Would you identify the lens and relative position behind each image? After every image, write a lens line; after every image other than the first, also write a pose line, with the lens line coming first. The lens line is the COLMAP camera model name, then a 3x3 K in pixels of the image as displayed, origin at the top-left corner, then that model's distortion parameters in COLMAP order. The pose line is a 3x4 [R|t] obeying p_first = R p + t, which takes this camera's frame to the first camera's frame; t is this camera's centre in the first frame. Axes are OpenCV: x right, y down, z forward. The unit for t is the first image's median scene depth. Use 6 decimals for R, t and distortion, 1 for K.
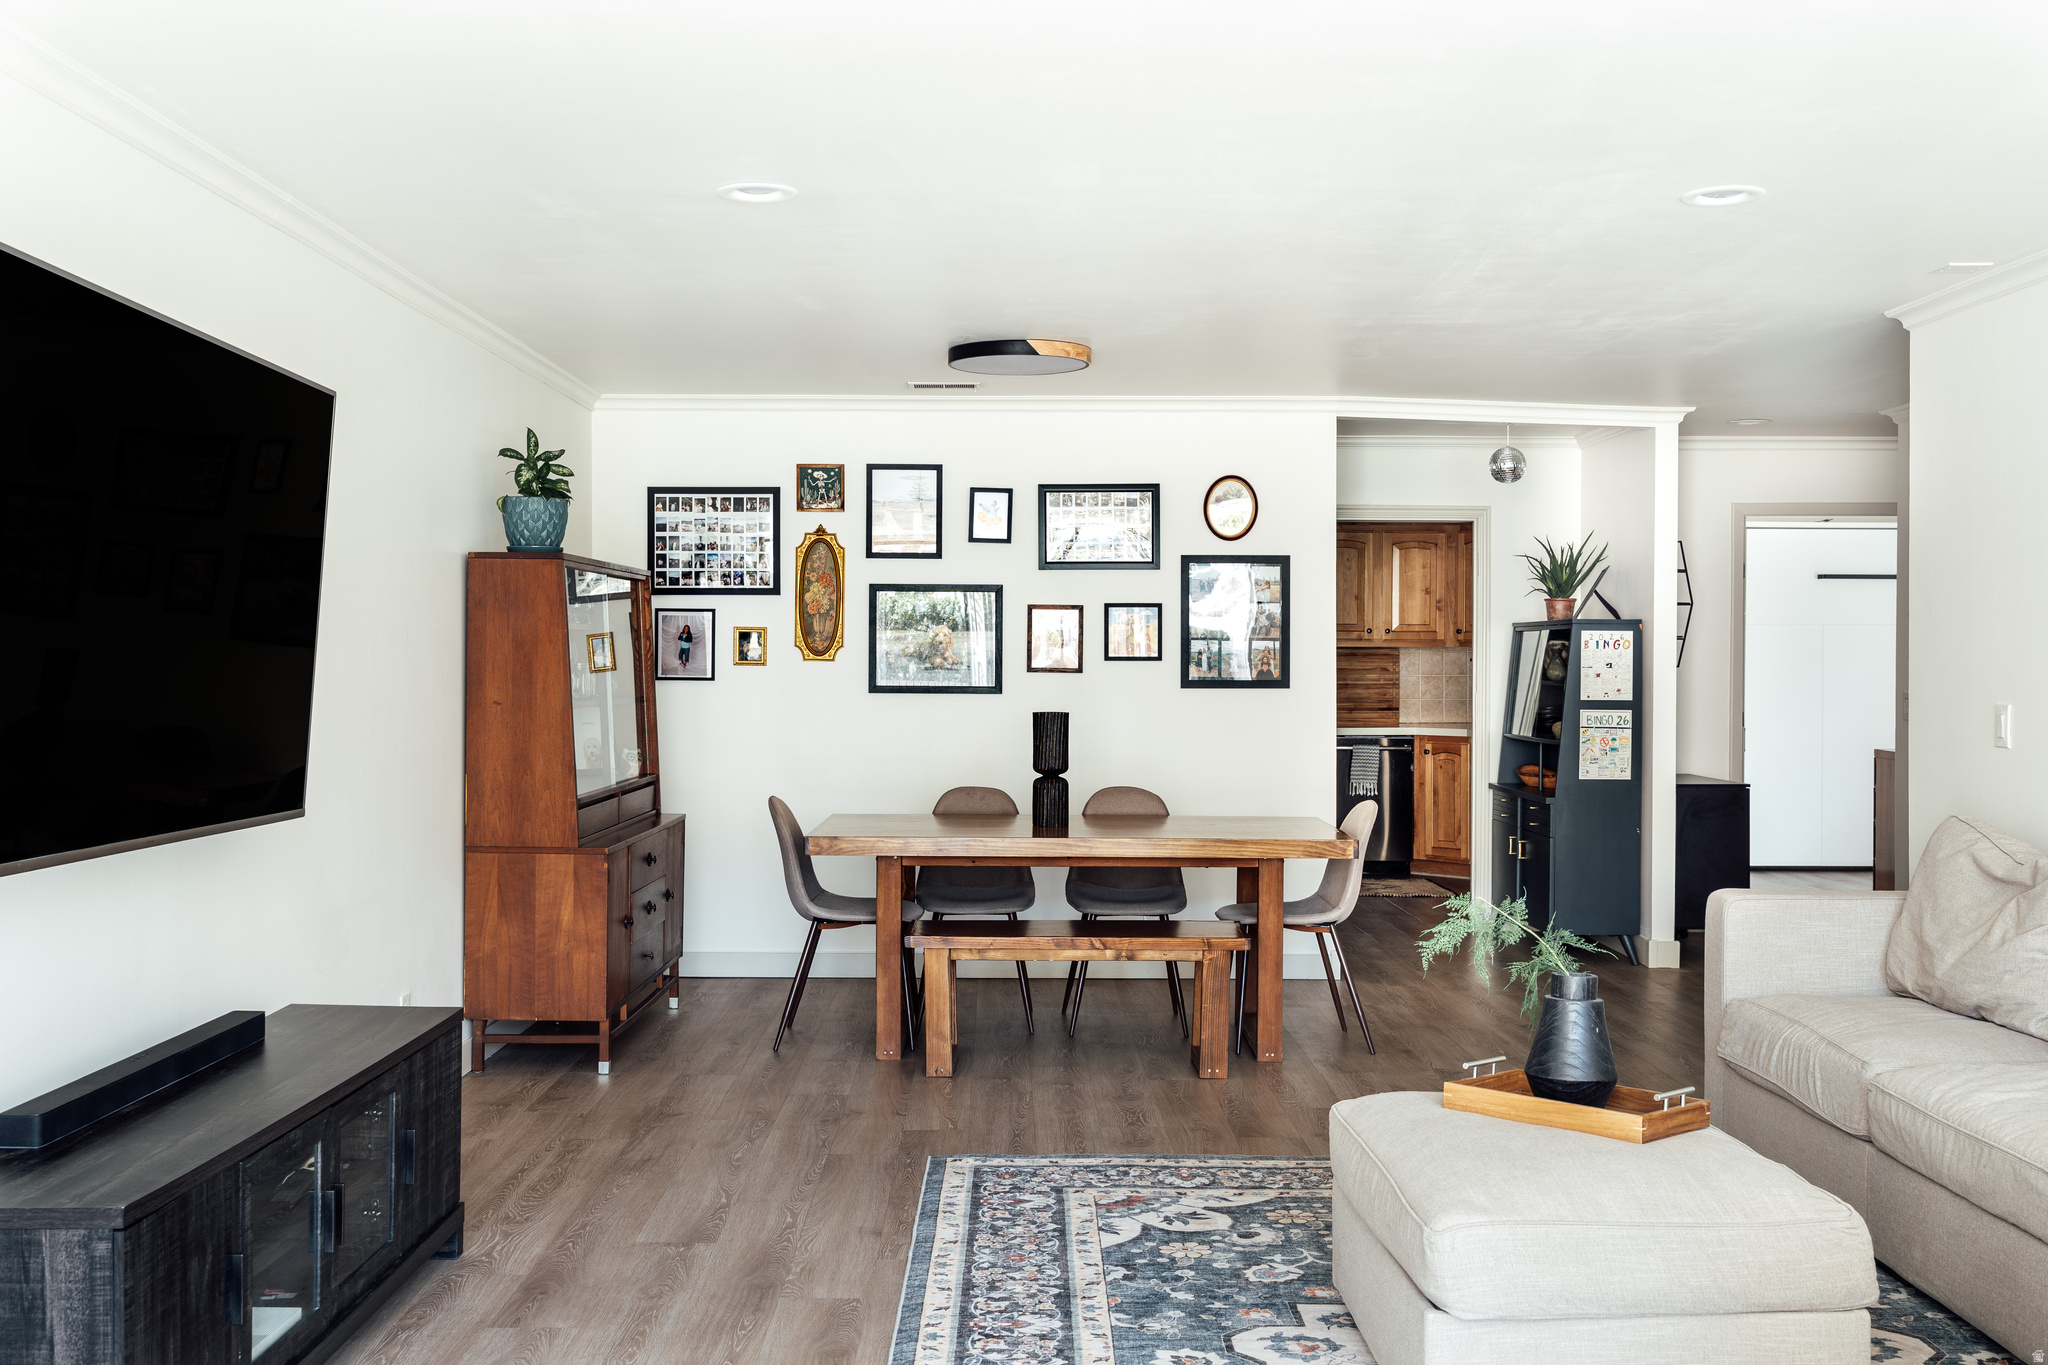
lens RADIAL K [[2035.1, 0, 1023.2], [0, 2035.1, 674.0], [0, 0, 1]] dist [-0.013397, 0.000000]
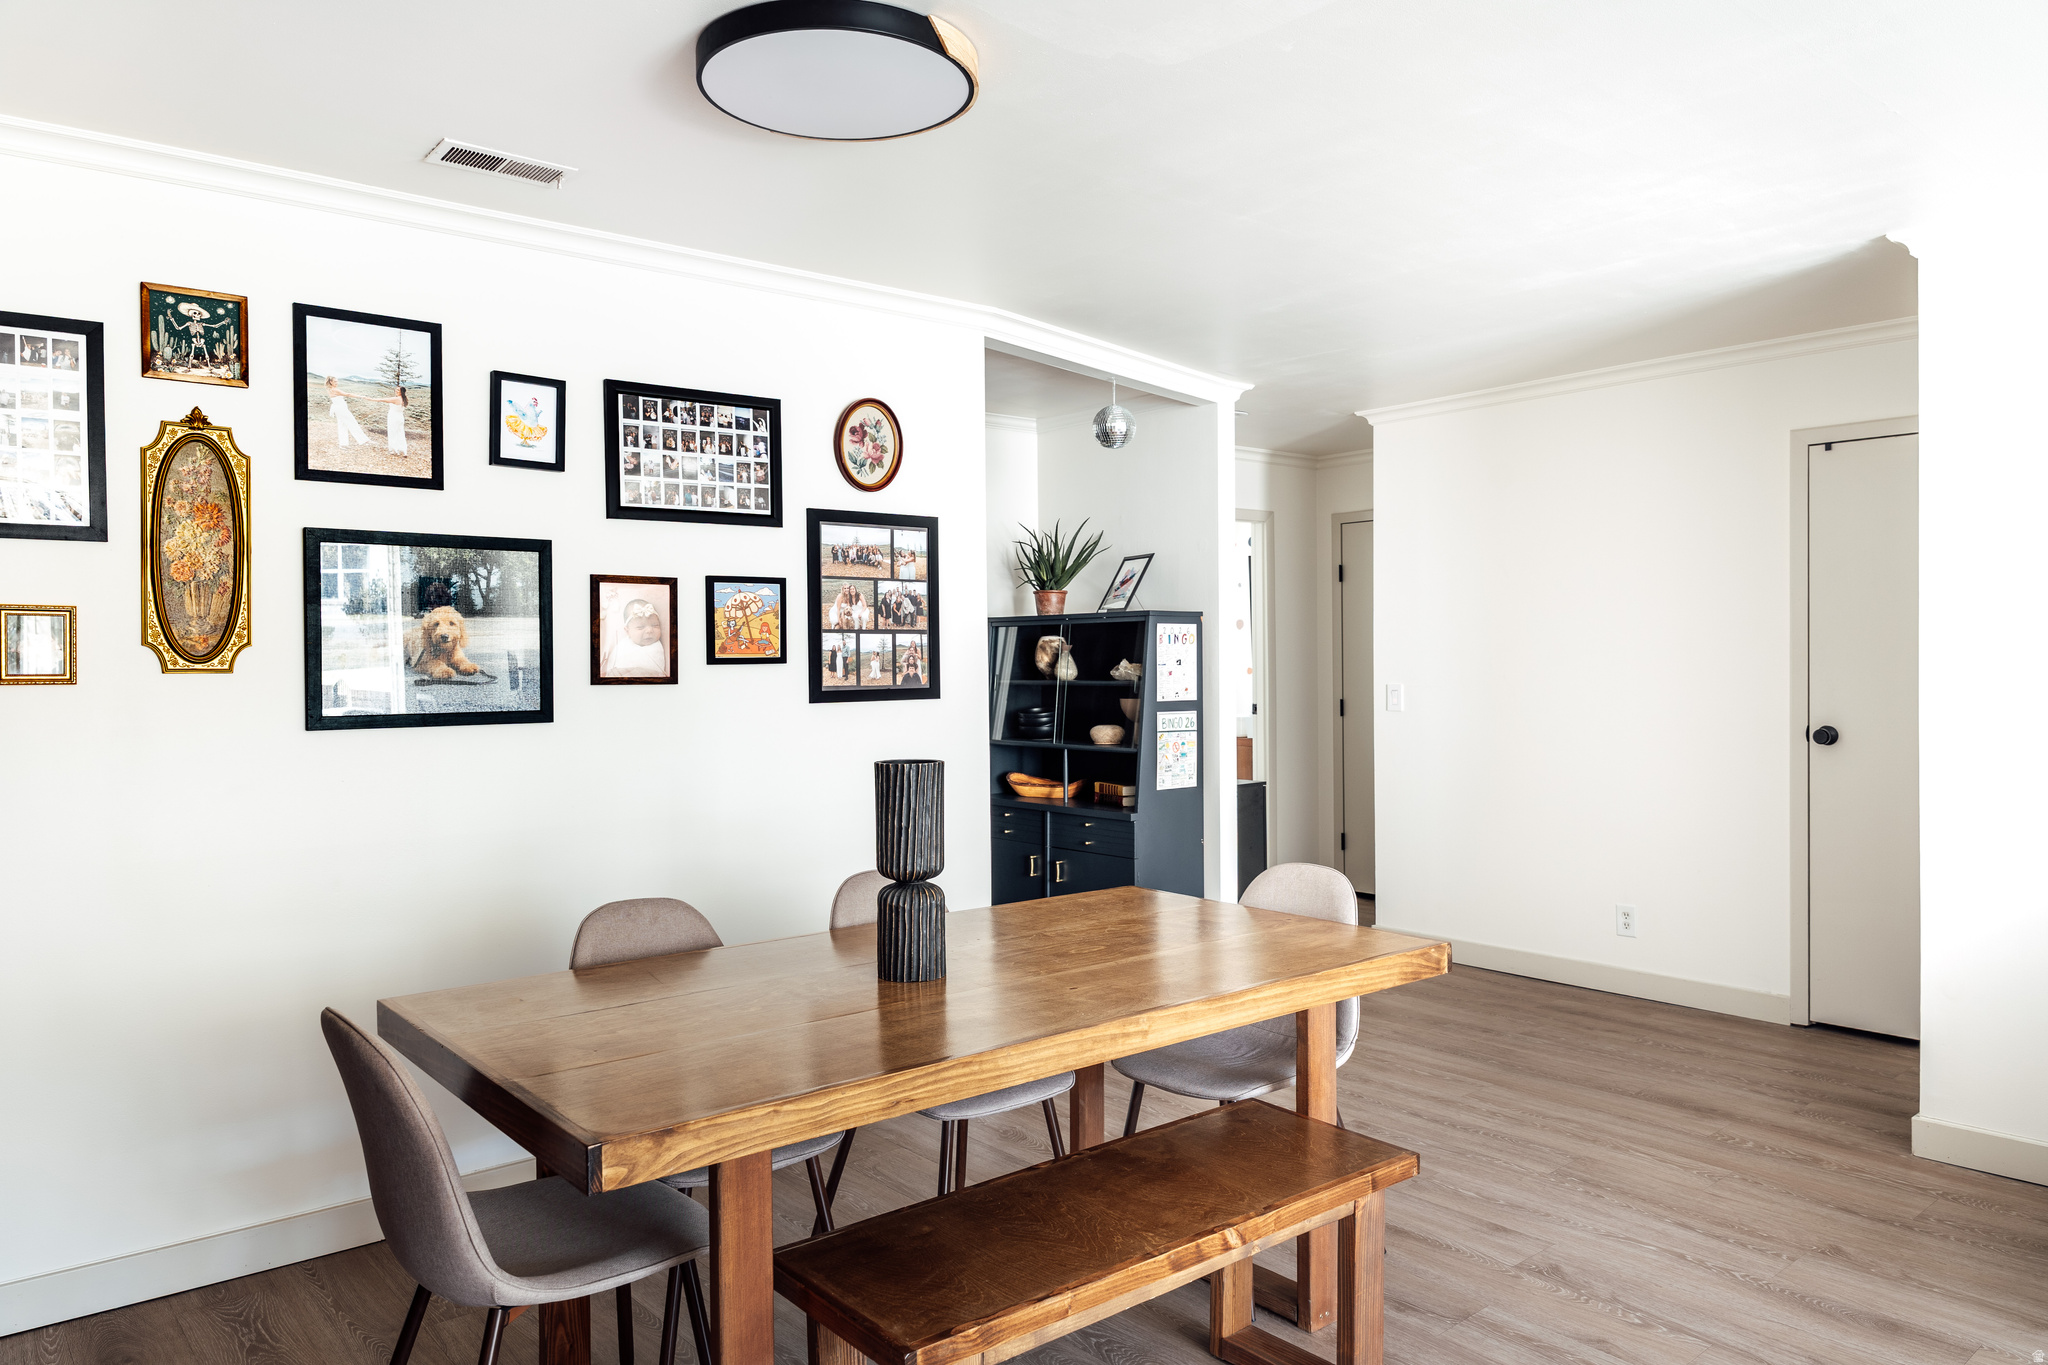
lens RADIAL K [[1371.4, 0, 1029.8], [0, 1371.4, 684.4], [0, 0, 1]] dist [-0.003741, -0.008870]
pose [[0.767447, -0.022865, 0.640705, -0.161089], [0.016650, 0.999738, 0.015735, -0.005367], [-0.640896, -0.001408, 0.767626, 0.599288]]
